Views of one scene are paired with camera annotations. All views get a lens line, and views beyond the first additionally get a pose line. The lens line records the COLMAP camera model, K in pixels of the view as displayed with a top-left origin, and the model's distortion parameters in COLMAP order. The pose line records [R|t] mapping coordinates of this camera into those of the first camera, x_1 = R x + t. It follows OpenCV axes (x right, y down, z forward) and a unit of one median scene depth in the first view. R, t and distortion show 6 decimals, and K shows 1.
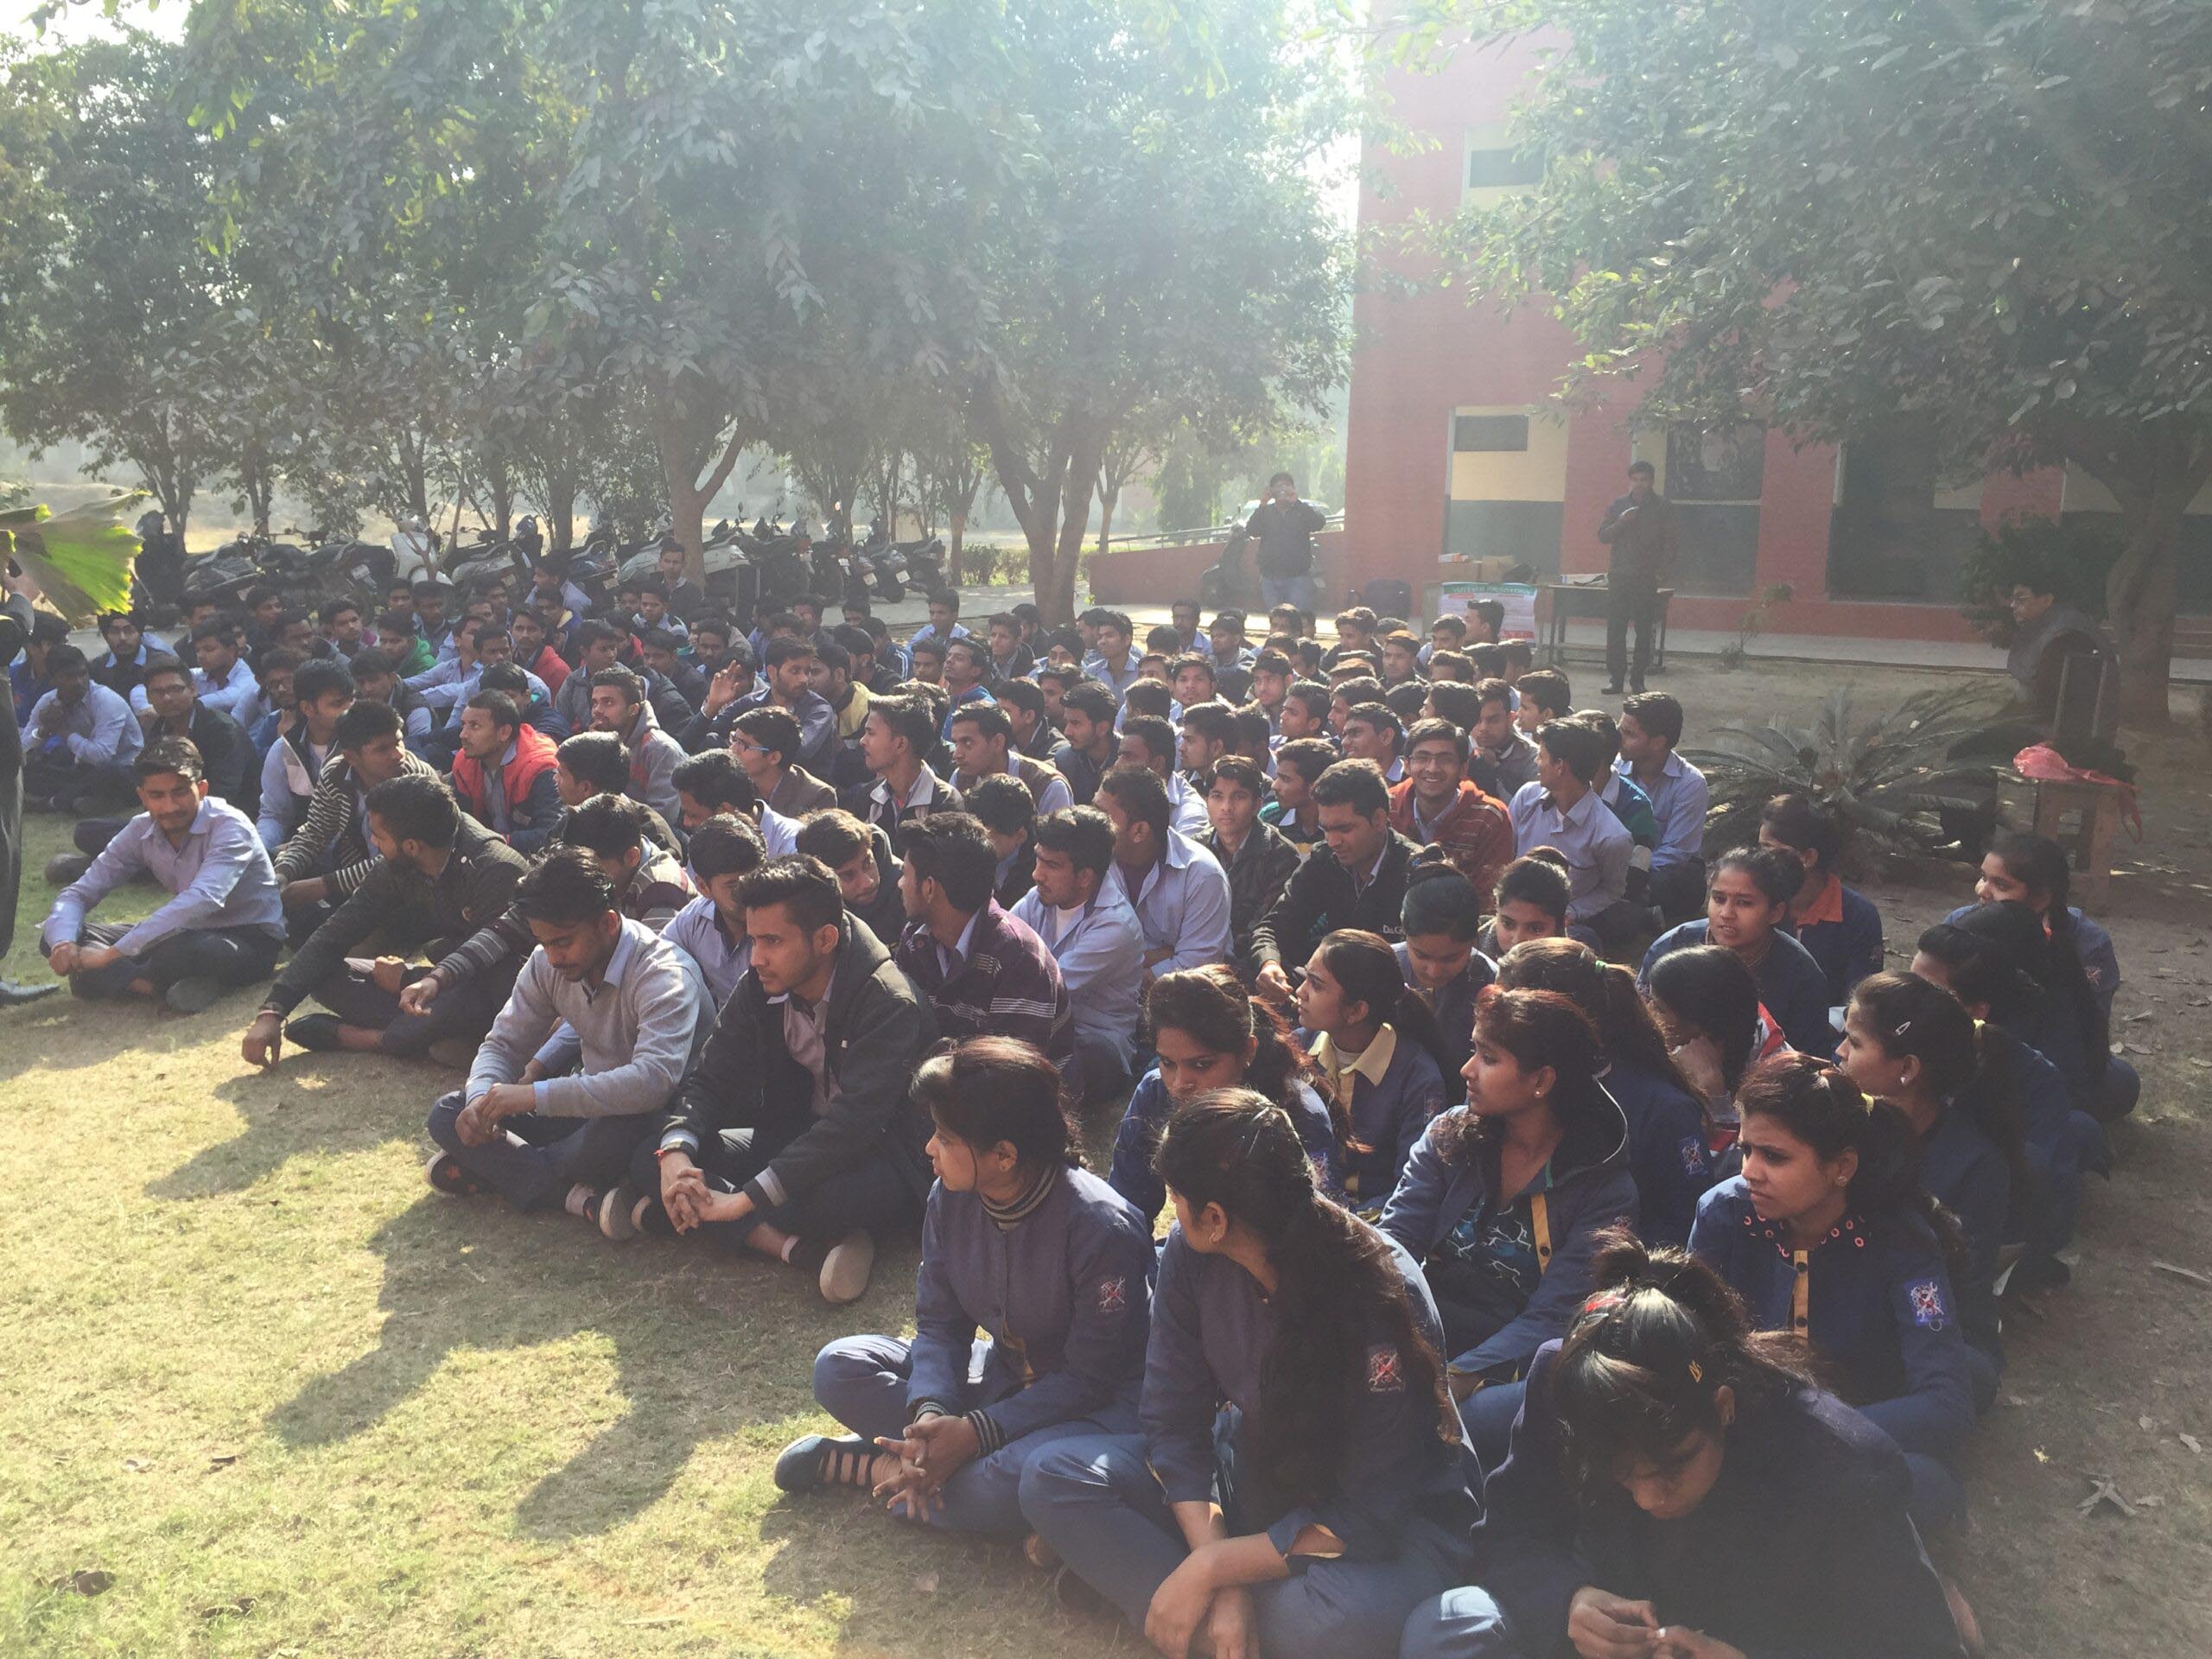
lens RADIAL K [[1923.2, 0, 1106.0], [0, 1923.2, 829.5], [0, 0, 1]] dist [-0.007938, -0.018176]
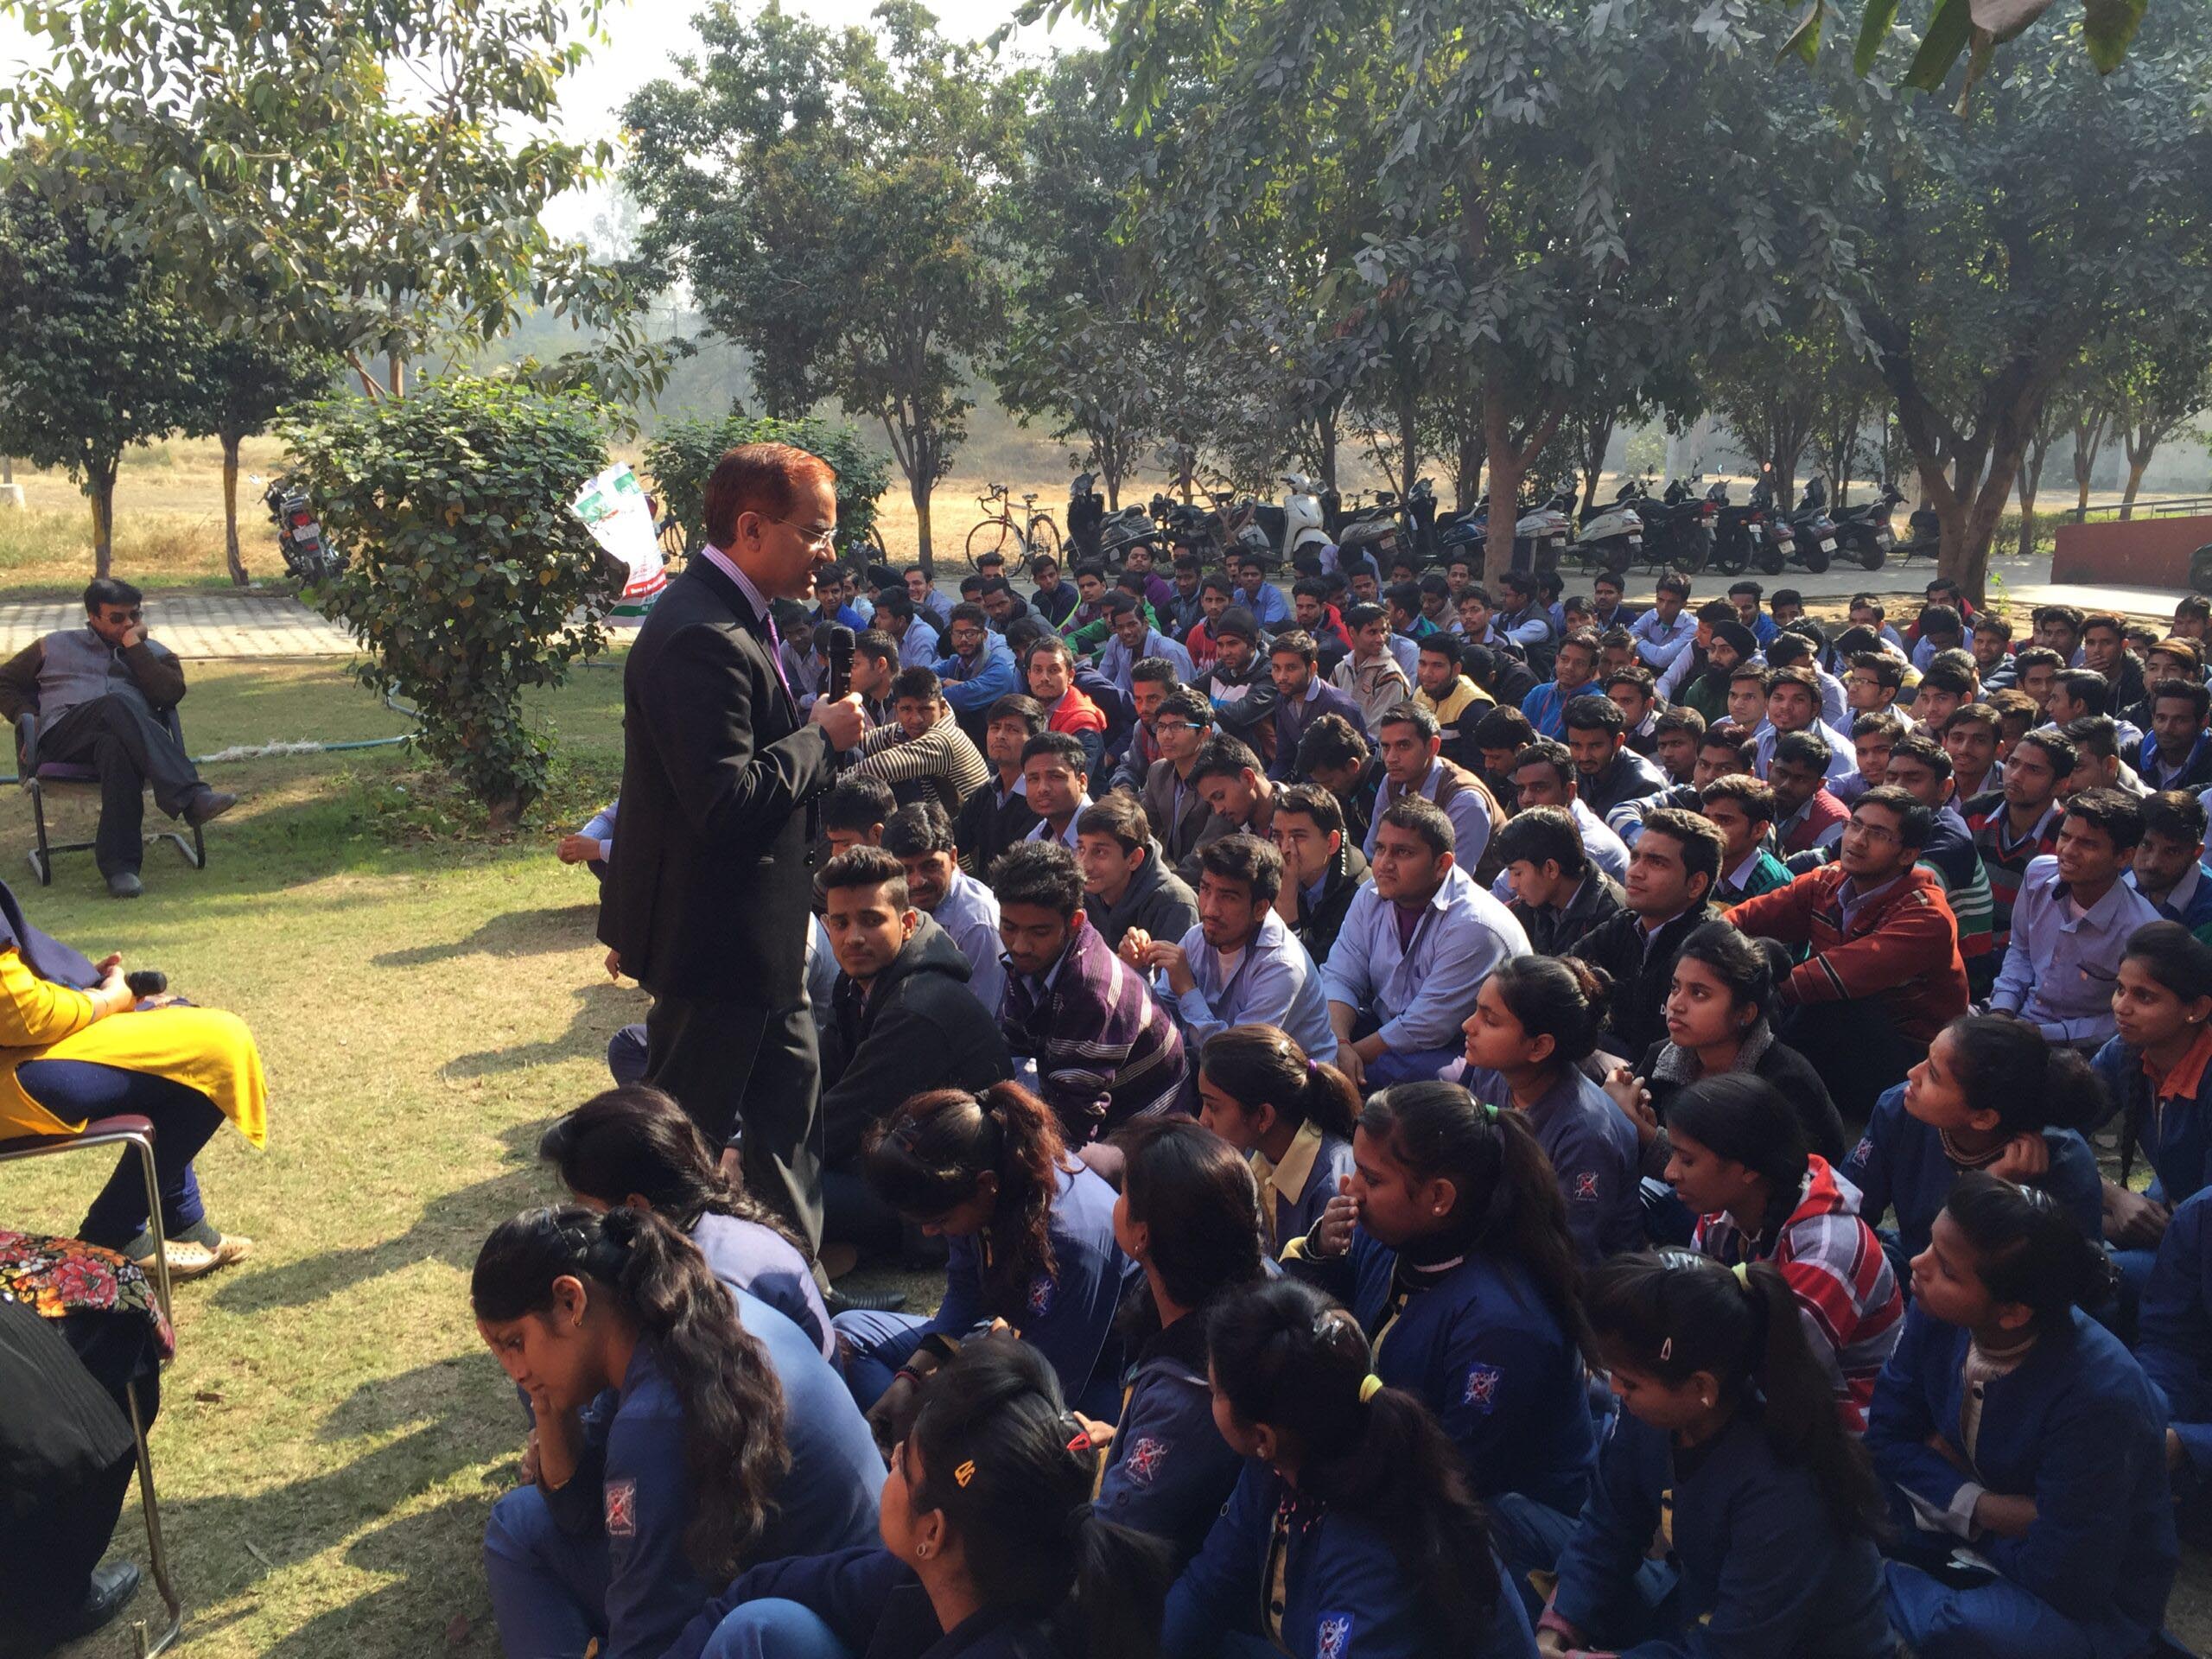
lens RADIAL K [[1923.2, 0, 1106.0], [0, 1923.2, 829.5], [0, 0, 1]] dist [-0.007938, -0.018176]
pose [[0.840478, 0.099989, -0.532539, 0.123494], [-0.085489, 0.994987, 0.051894, -0.017495], [0.535059, 0.001910, 0.844813, 0.053385]]
